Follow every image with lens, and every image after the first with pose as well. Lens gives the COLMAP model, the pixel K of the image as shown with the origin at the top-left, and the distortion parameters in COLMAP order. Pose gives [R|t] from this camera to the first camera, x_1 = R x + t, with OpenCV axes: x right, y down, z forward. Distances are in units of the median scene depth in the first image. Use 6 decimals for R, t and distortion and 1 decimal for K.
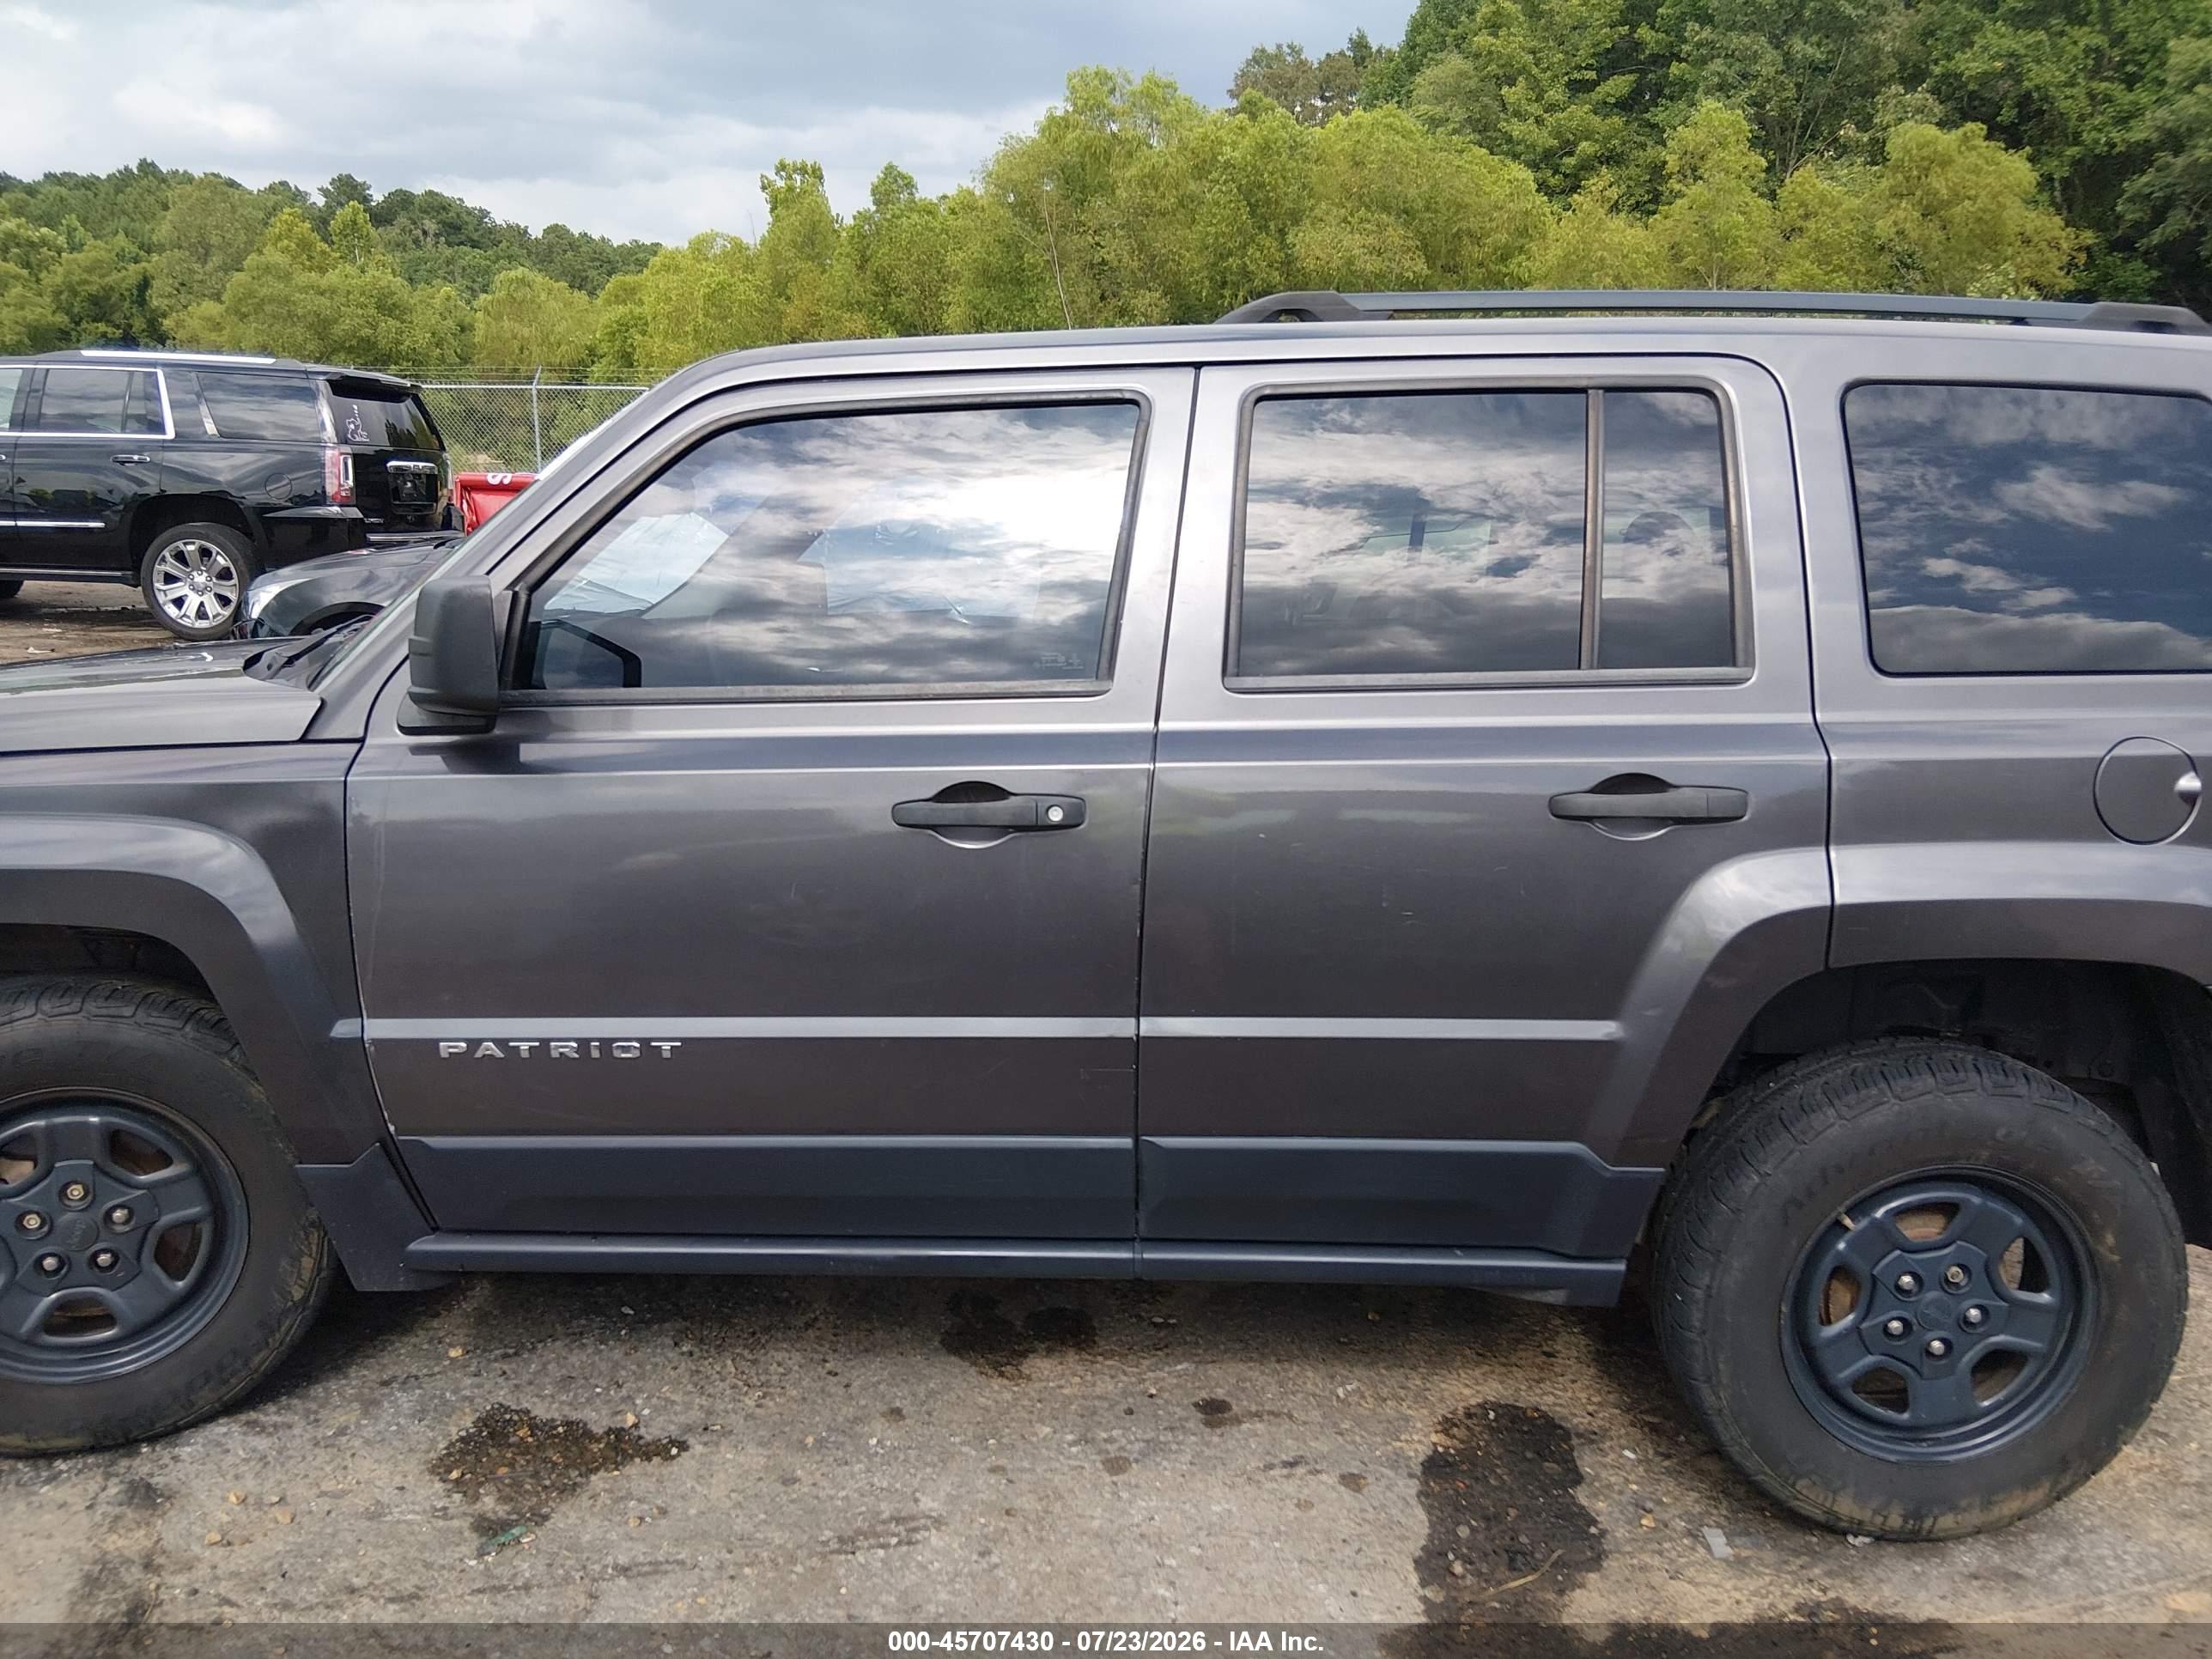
lens RADIAL K [[1686.4, 0, 1113.2], [0, 1686.4, 814.9], [0, 0, 1]] dist [0.037155, -0.082322]
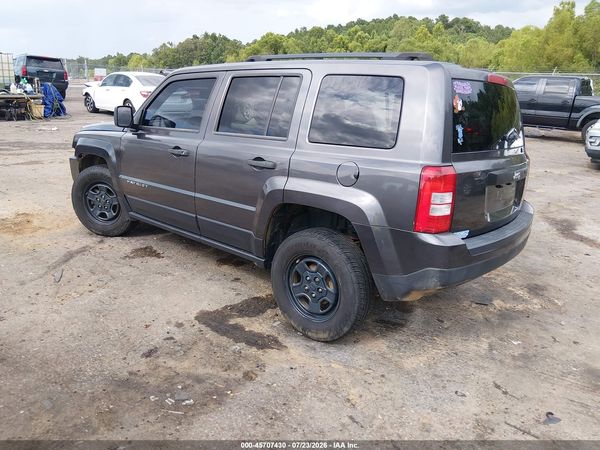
lens RADIAL K [[457.4, 0, 301.7], [0, 457.4, 220.3], [0, 0, 1]] dist [0.037155, -0.082322]
pose [[0.774970, 0.185780, -0.604075, 1.028391], [-0.145992, 0.982591, 0.114897, -0.012267], [0.614905, -0.000852, 0.788601, 0.026955]]
